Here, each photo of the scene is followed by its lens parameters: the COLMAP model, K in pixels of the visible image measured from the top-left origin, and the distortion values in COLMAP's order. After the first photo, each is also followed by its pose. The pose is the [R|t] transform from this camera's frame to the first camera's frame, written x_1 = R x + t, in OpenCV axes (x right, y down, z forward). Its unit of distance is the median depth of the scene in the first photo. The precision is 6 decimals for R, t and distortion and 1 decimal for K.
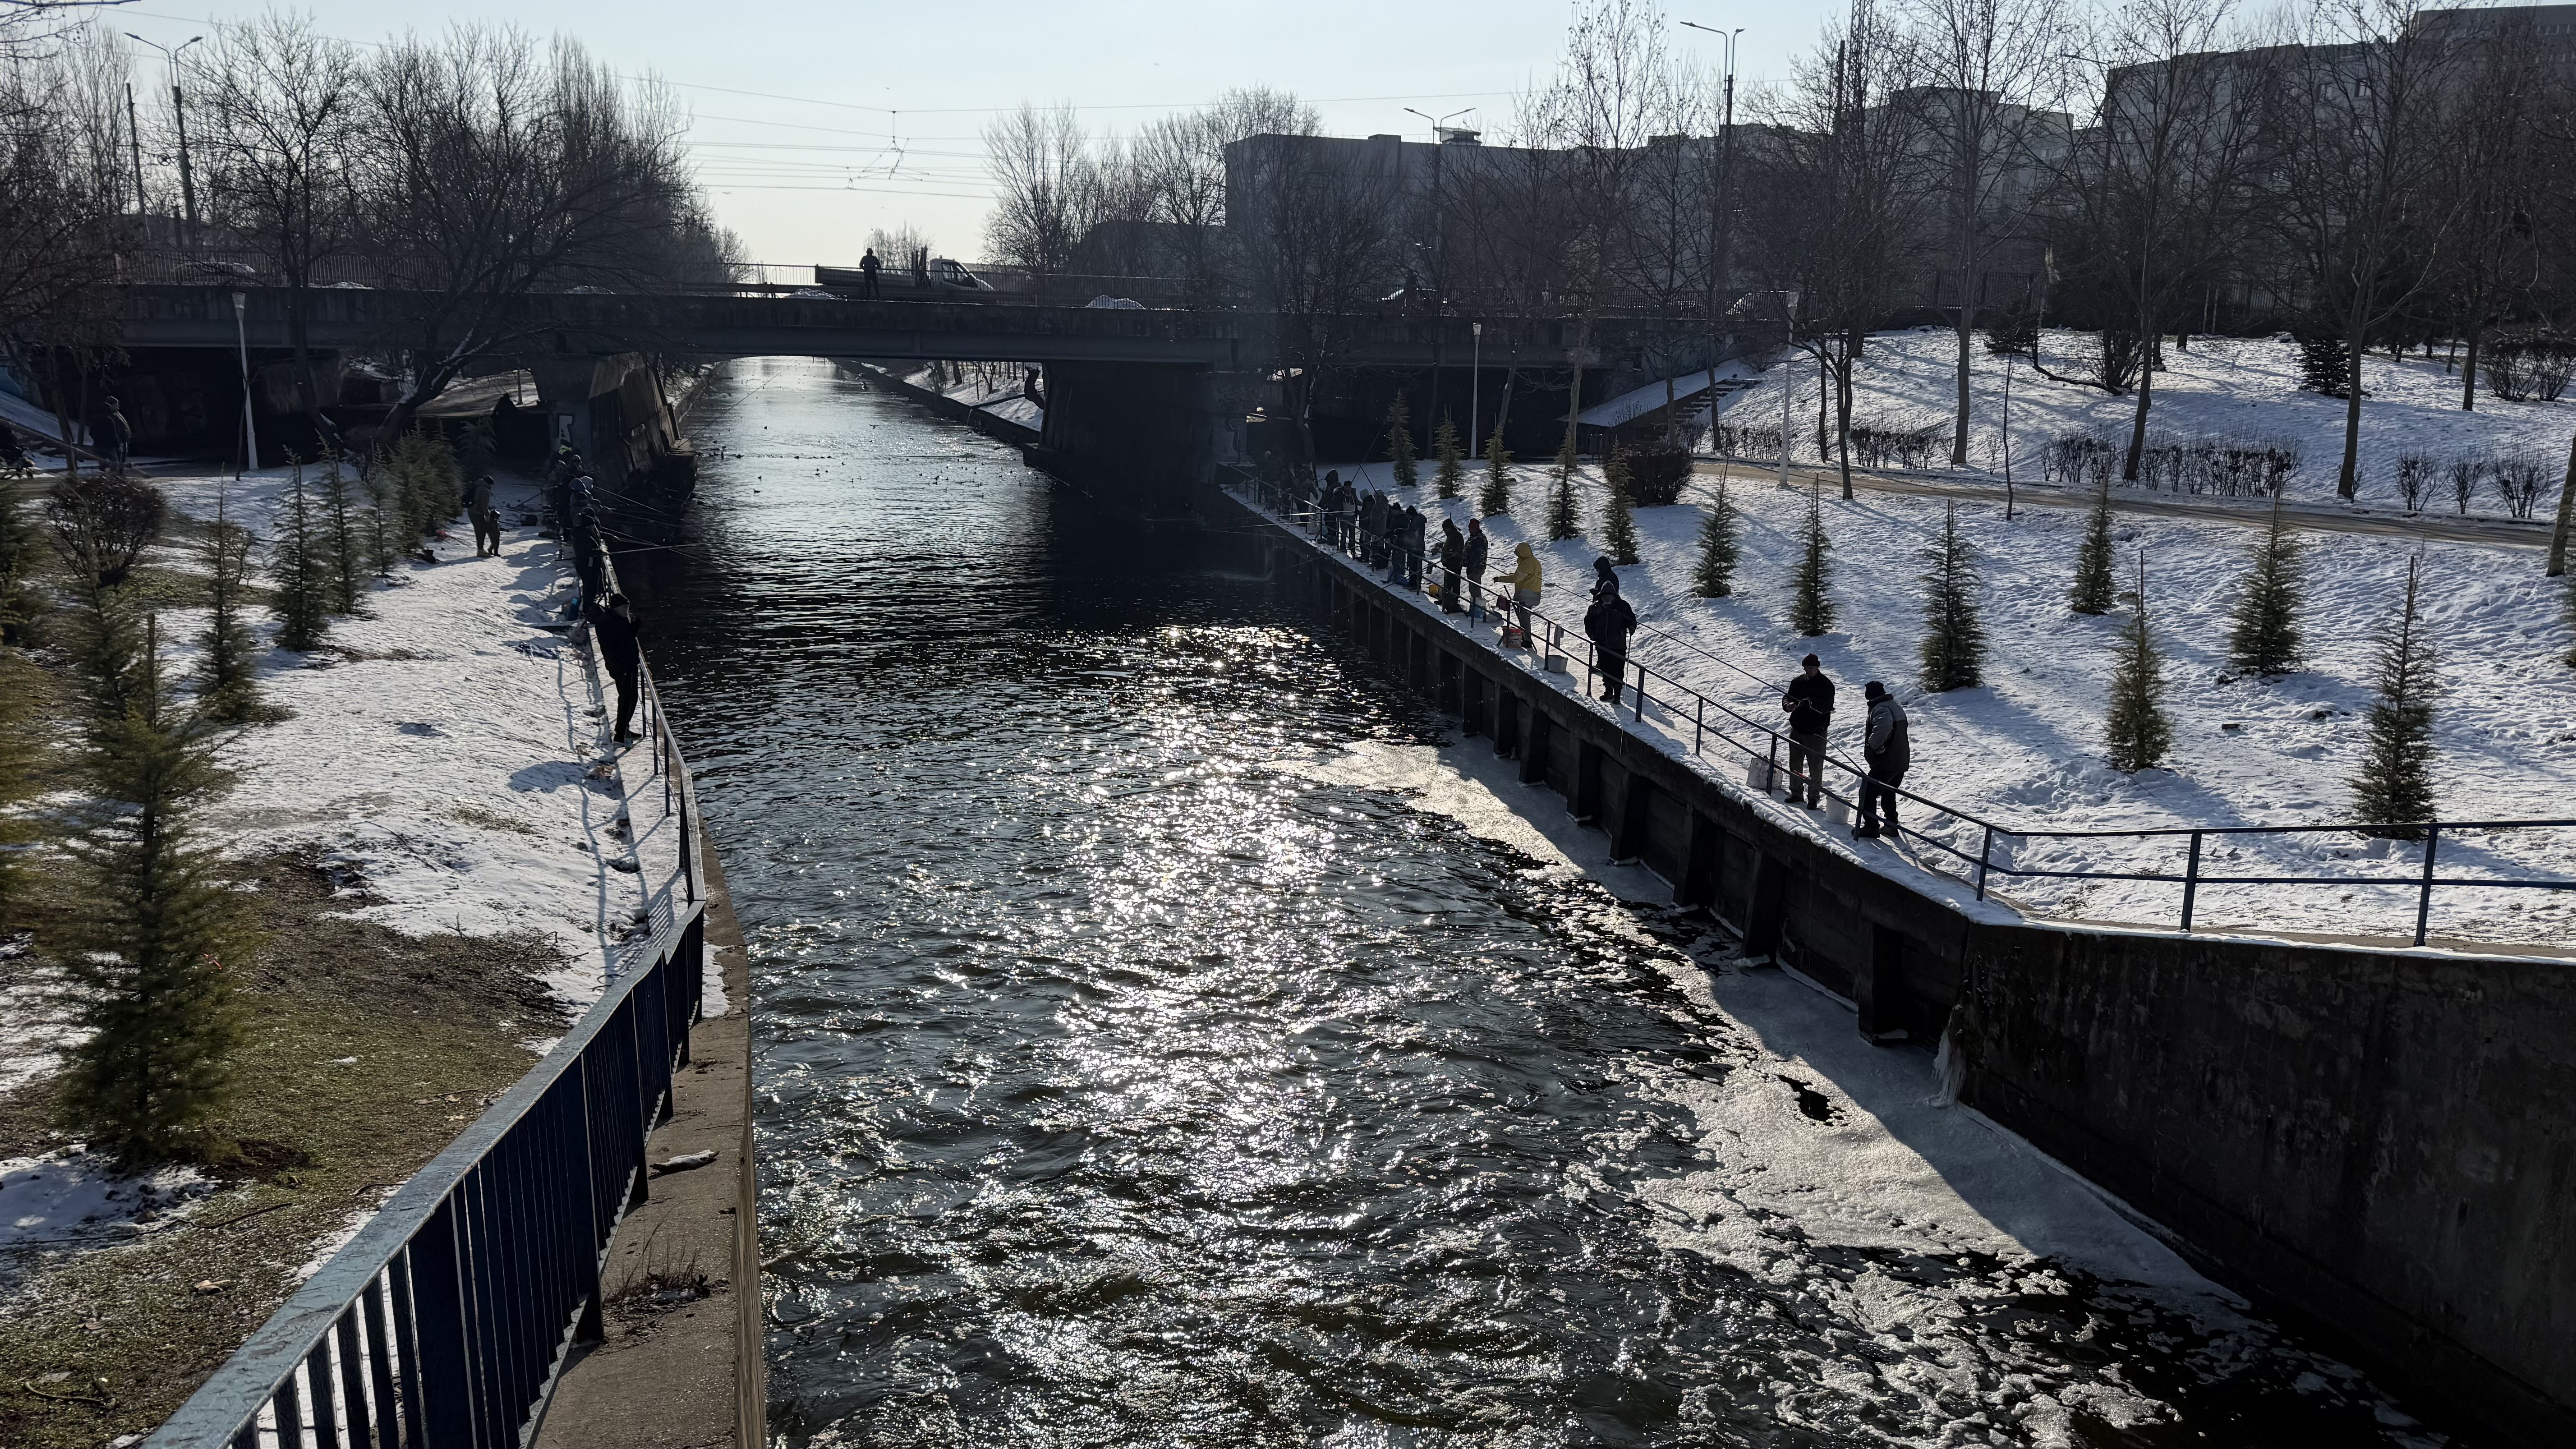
lens RADIAL K [[1859.6, 0, 1288.0], [0, 1859.6, 724.5], [0, 0, 1]] dist [0.059287, -0.087483]
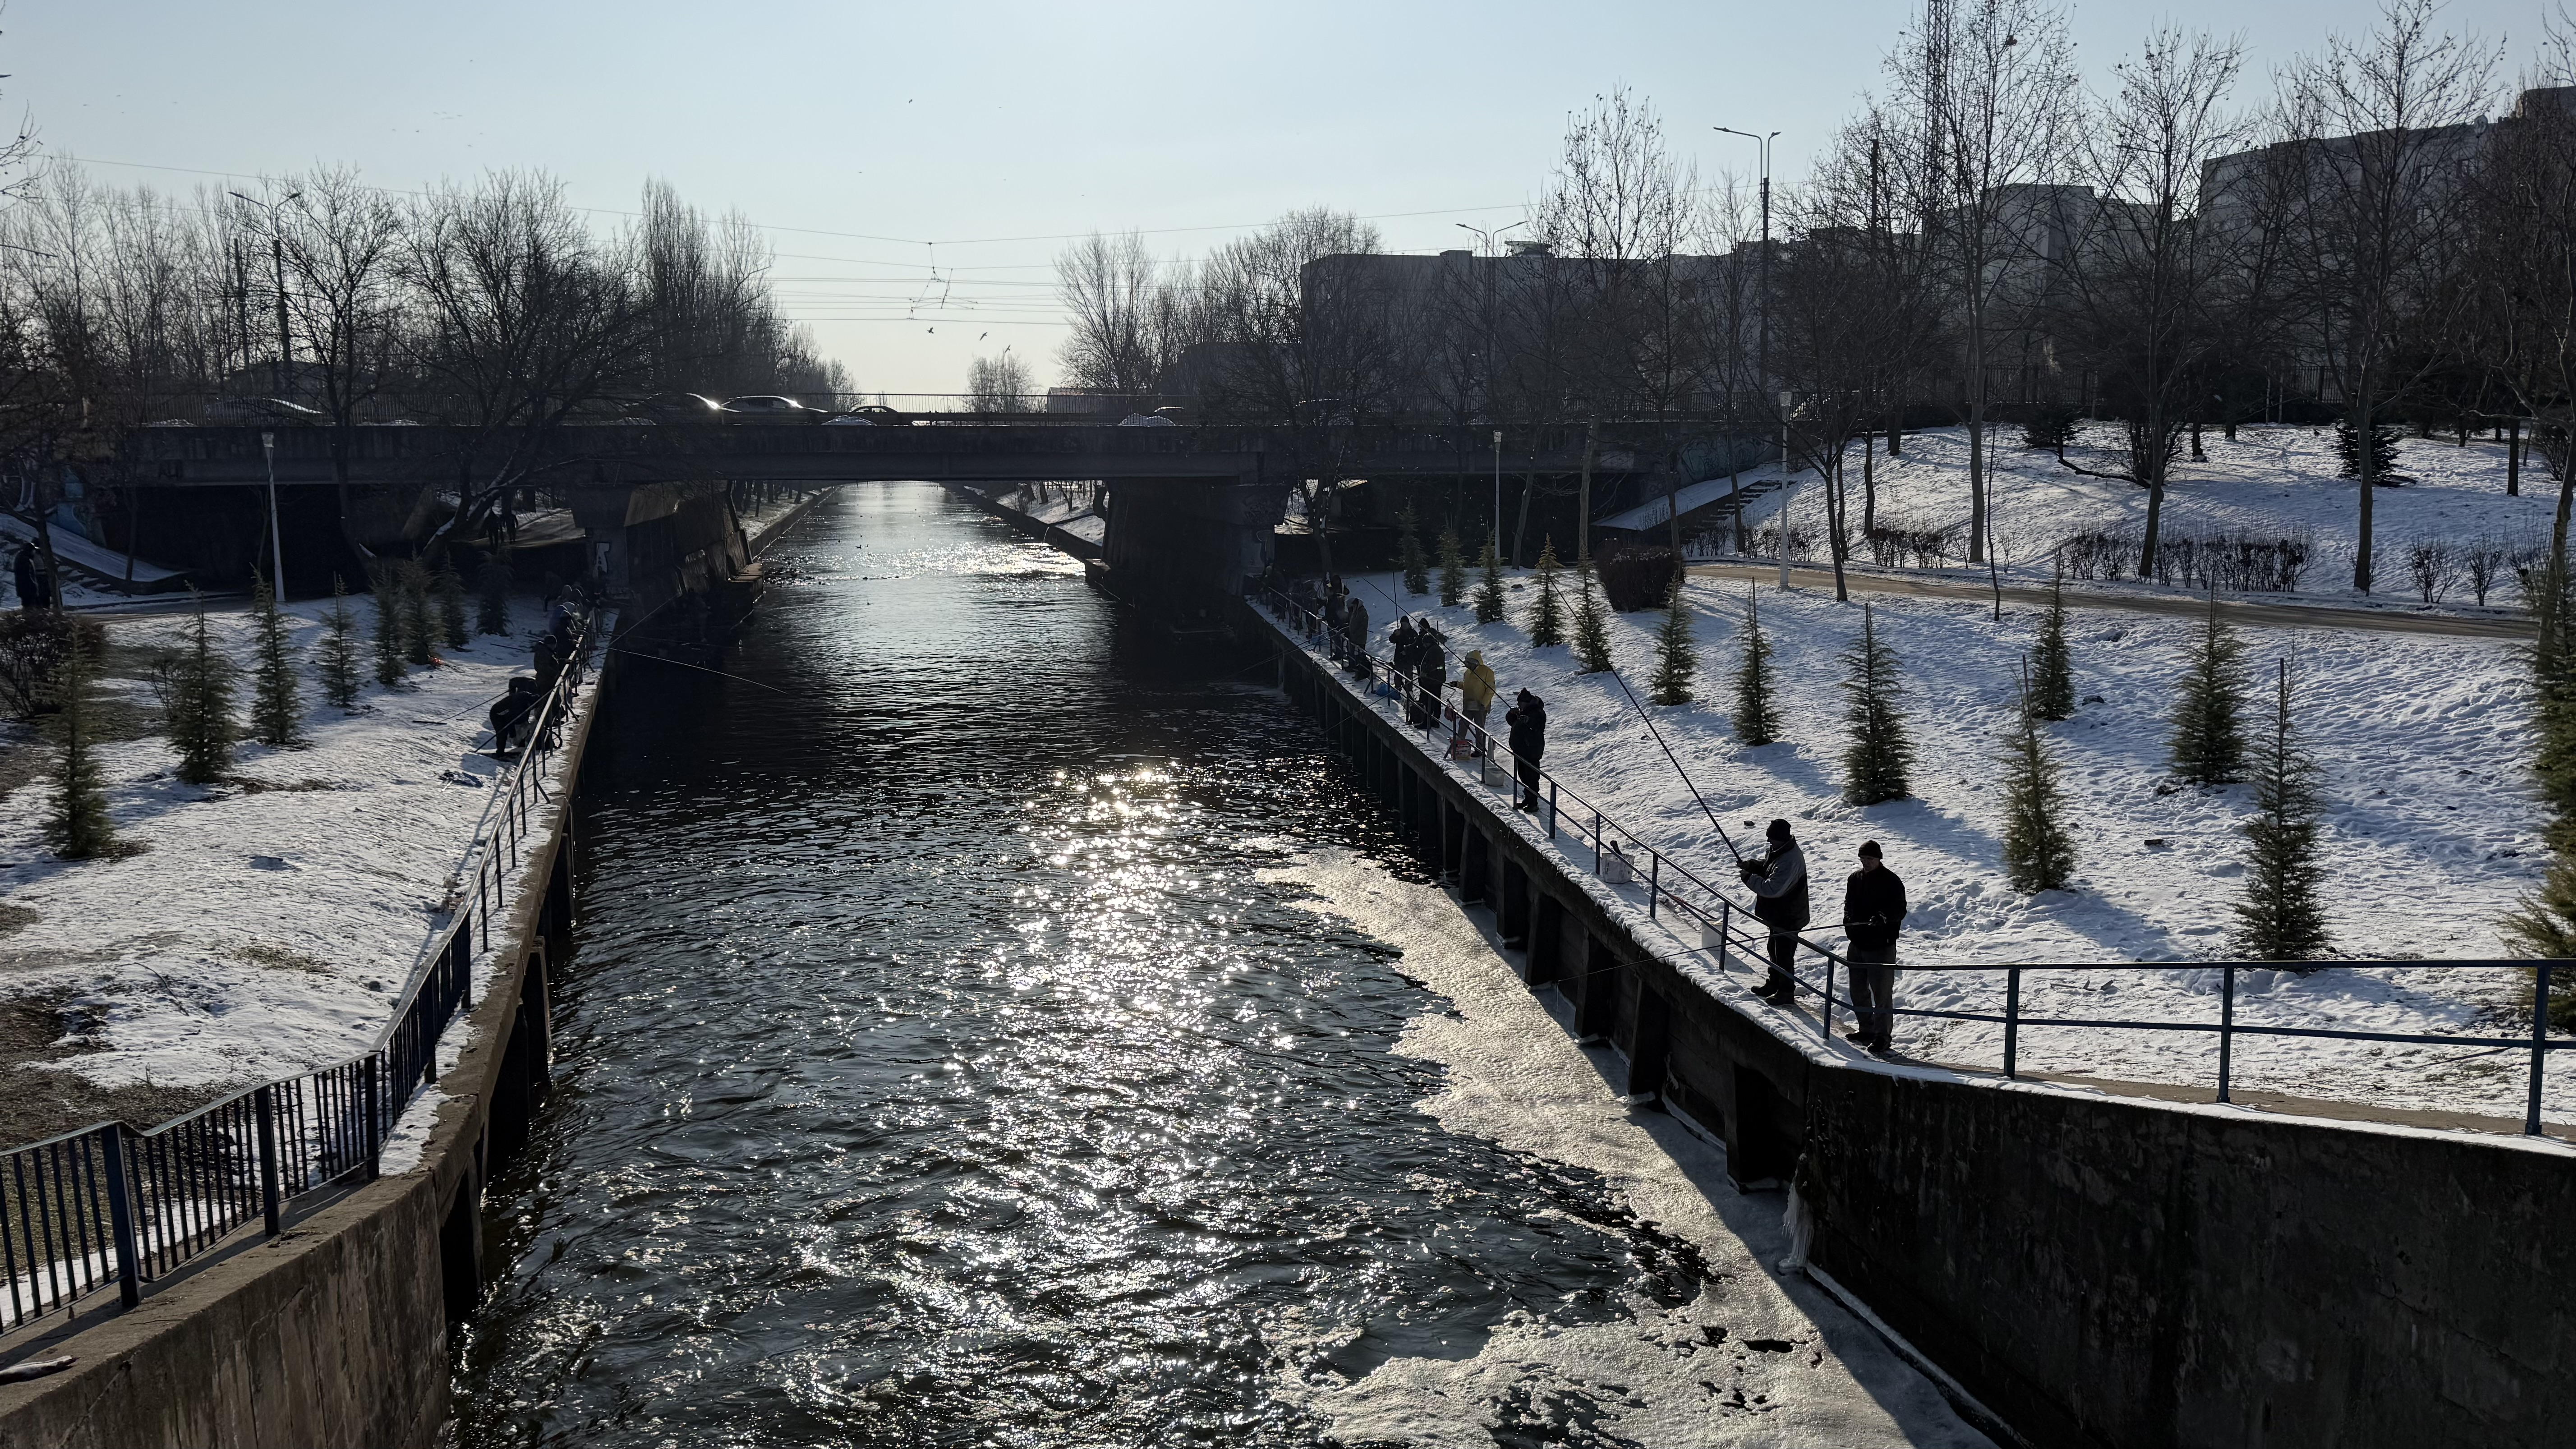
lens RADIAL K [[1852.7, 0, 1235.1], [0, 1852.7, 709.6], [0, 0, 1]] dist [0.099817, -0.144034]
pose [[0.997402, -0.014843, -0.070489, 0.095405], [0.010100, 0.997690, -0.067174, -0.005142], [0.071323, 0.066288, 0.995248, 0.034489]]
